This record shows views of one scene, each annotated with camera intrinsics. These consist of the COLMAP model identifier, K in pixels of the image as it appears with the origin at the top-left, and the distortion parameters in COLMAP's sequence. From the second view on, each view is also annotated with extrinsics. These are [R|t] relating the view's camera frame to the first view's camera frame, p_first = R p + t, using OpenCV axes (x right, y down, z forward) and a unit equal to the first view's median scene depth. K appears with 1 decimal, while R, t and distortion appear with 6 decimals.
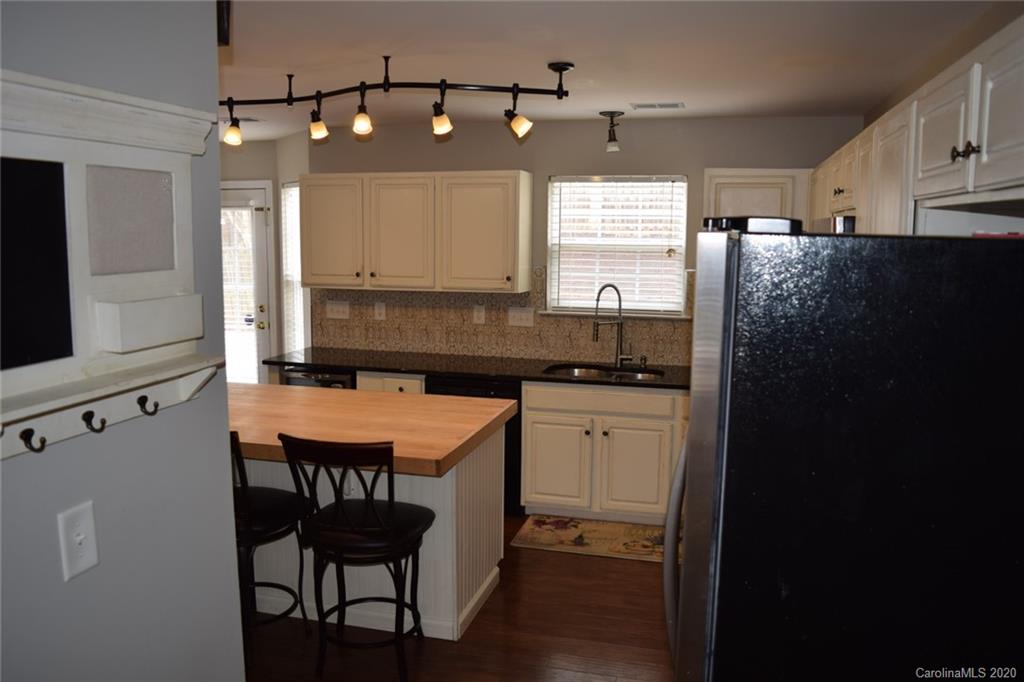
lens RADIAL K [[803.0, 0, 530.4], [0, 803.0, 349.7], [0, 0, 1]] dist [-0.092588, 0.018140]
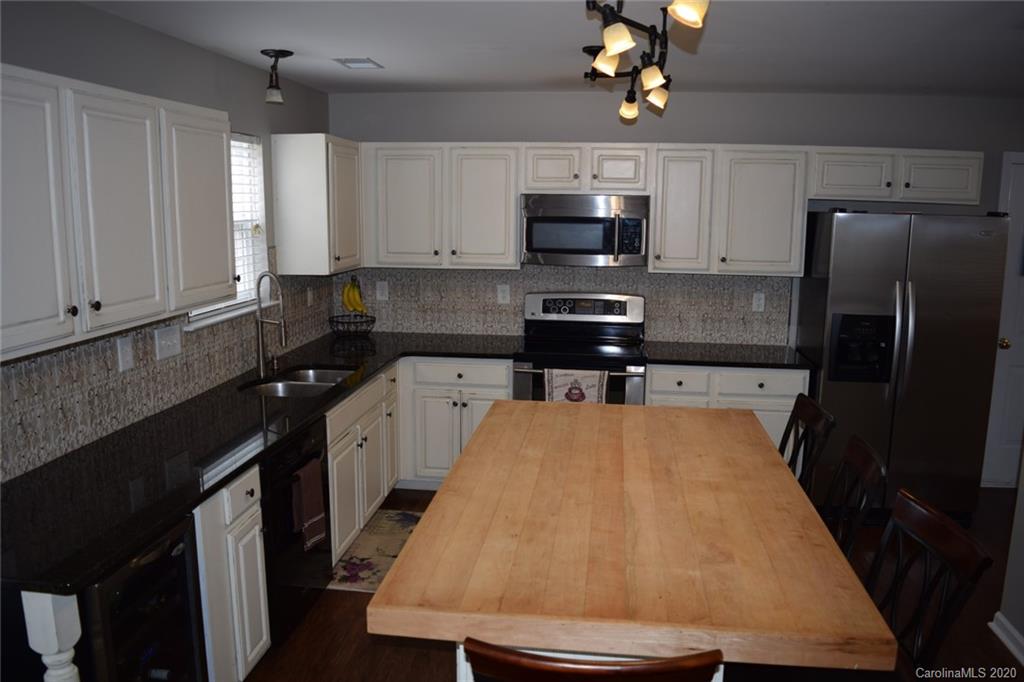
lens RADIAL K [[803.0, 0, 517.2], [0, 803.0, 346.8], [0, 0, 1]] dist [-0.092588, 0.018140]
pose [[-0.131152, -0.184932, 0.973961, -0.654477], [0.136036, 0.969796, 0.202460, -0.125851], [-0.981984, 0.159047, -0.102033, 0.794573]]
